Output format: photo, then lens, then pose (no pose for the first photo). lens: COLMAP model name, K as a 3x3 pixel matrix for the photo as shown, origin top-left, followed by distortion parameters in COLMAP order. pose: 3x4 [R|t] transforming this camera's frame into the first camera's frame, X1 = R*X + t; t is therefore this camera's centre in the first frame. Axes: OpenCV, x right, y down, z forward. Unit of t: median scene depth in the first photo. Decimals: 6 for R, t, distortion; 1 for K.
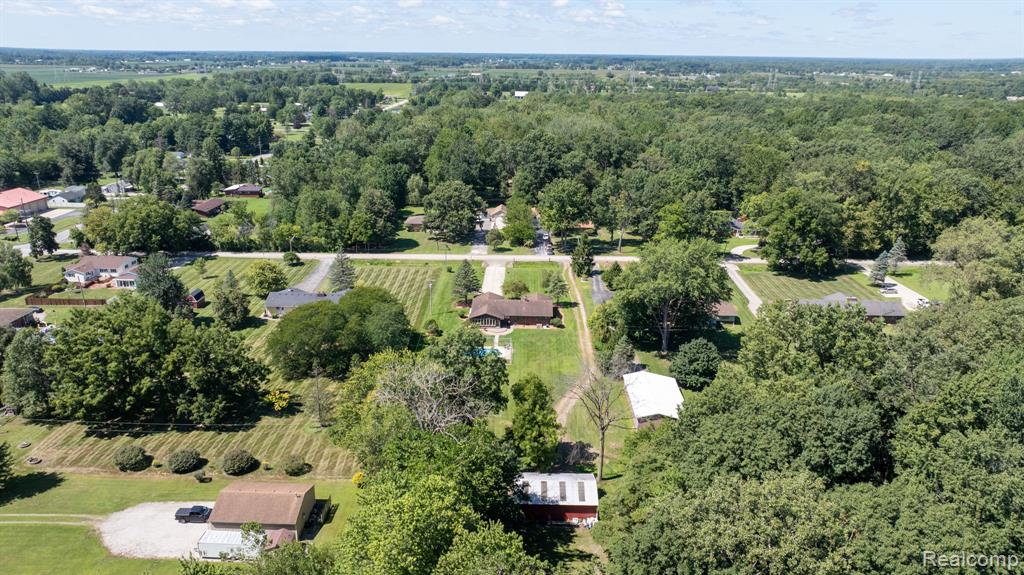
lens RADIAL K [[716.6, 0, 512.0], [0, 716.6, 287.5], [0, 0, 1]] dist [-0.018164, 0.004389]
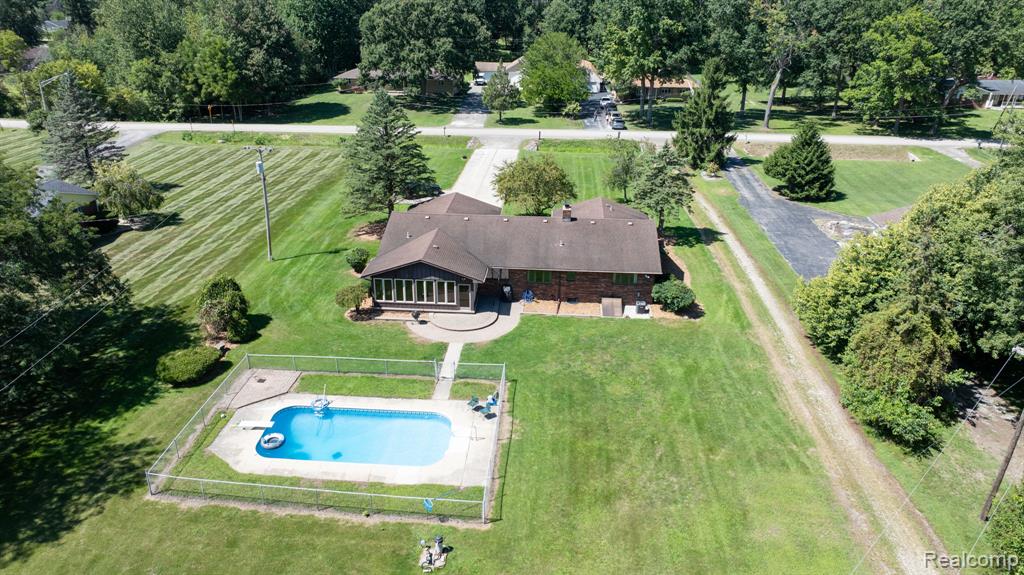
lens RADIAL K [[716.6, 0, 512.0], [0, 716.6, 287.5], [0, 0, 1]] dist [-0.018164, 0.004389]
pose [[0.998671, 0.019434, -0.047731, 0.008584], [-0.015055, 0.995787, 0.090451, 0.015246], [0.049288, -0.089612, 0.994756, 0.522968]]
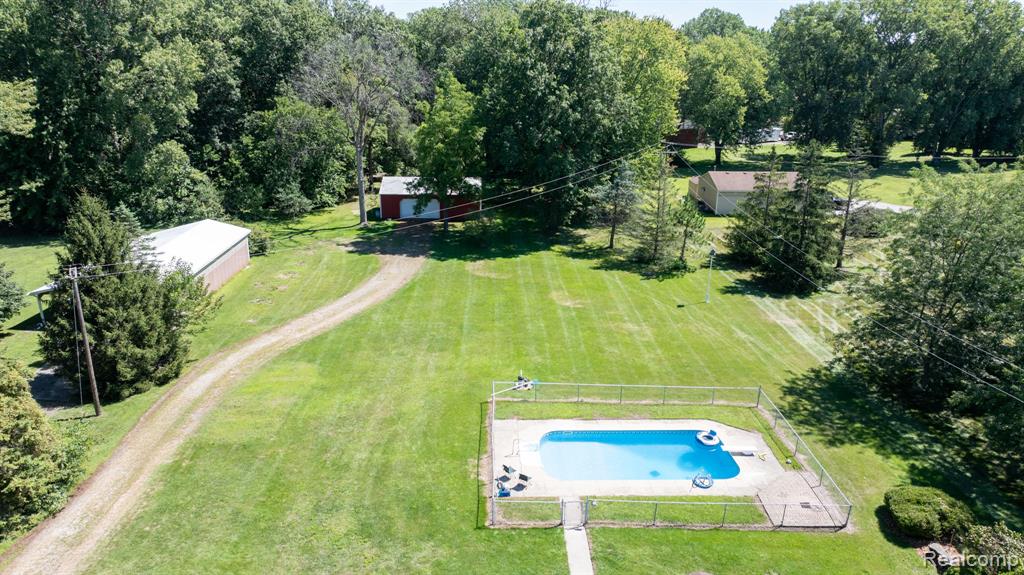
lens RADIAL K [[721.5, 0, 513.2], [0, 721.5, 272.7], [0, 0, 1]] dist [-0.021459, 0.009484]
pose [[-0.998981, -0.007770, -0.044465, 0.001516], [-0.032058, 0.815607, 0.577717, -0.056463], [0.031777, 0.578554, -0.815025, 0.769363]]
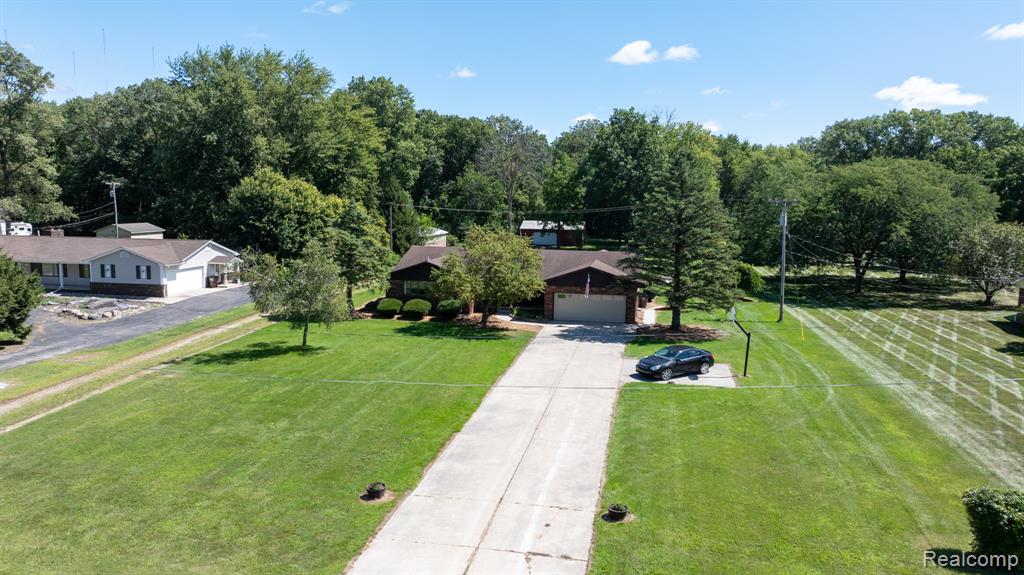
lens RADIAL K [[721.5, 0, 513.2], [0, 721.5, 272.7], [0, 0, 1]] dist [-0.021459, 0.009484]
pose [[-0.985682, -0.041419, 0.163446, -0.037317], [0.029885, 0.911095, 0.411111, -0.085237], [-0.165943, 0.410109, -0.896813, 0.985348]]
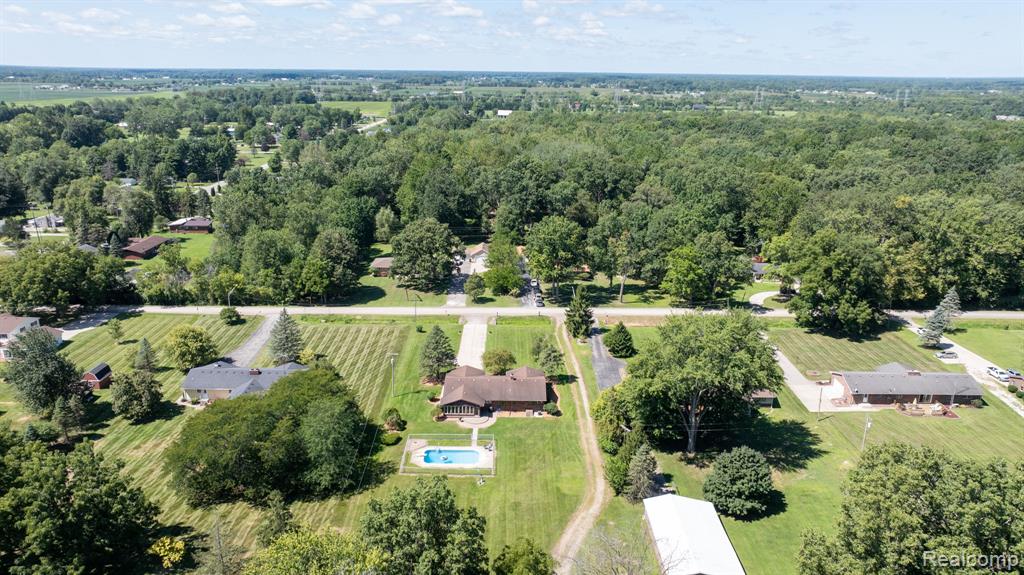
lens RADIAL K [[716.6, 0, 512.0], [0, 716.6, 287.5], [0, 0, 1]] dist [-0.018164, 0.004389]
pose [[0.999736, -0.005516, 0.022324, 0.001498], [0.006025, 0.999722, -0.022800, -0.049171], [-0.022192, 0.022929, 0.999491, 0.150473]]
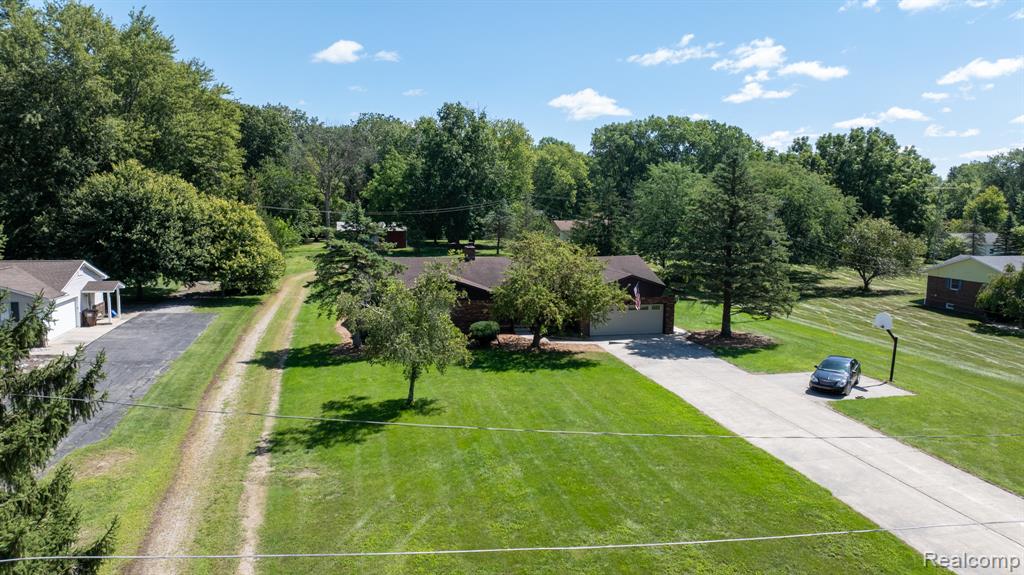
lens RADIAL K [[716.6, 0, 512.0], [0, 716.6, 287.5], [0, 0, 1]] dist [-0.018164, 0.004389]
pose [[-0.969589, 0.009057, -0.244572, 0.056215], [-0.097500, 0.902297, 0.419945, -0.073502], [0.224479, 0.431020, -0.873974, 0.952541]]
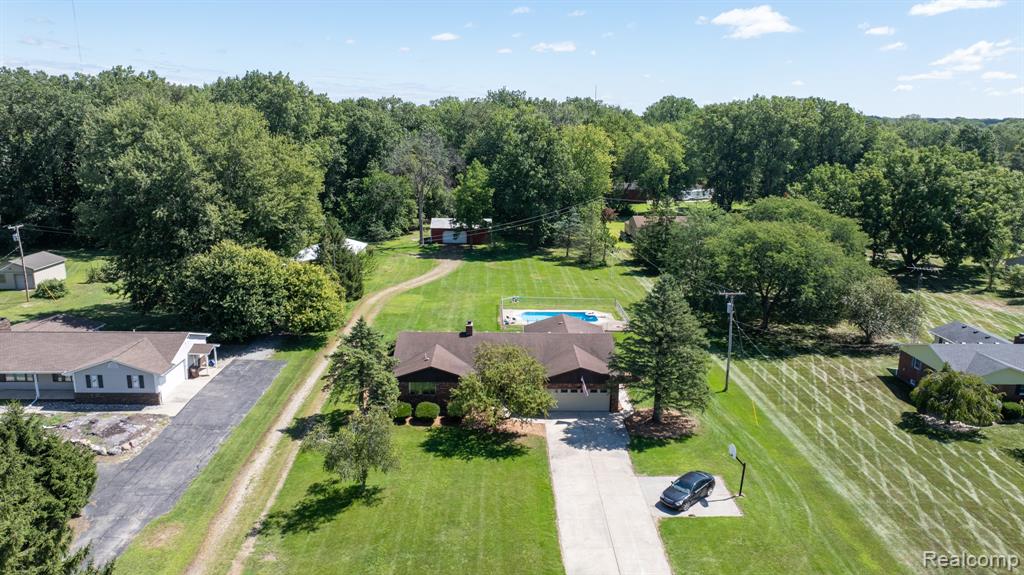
lens RADIAL K [[716.6, 0, 512.0], [0, 716.6, 287.5], [0, 0, 1]] dist [-0.018164, 0.004389]
pose [[-0.998917, -0.012728, -0.044760, 0.010782], [-0.034396, 0.849812, 0.525962, -0.149990], [0.031343, 0.526932, -0.849329, 0.980642]]
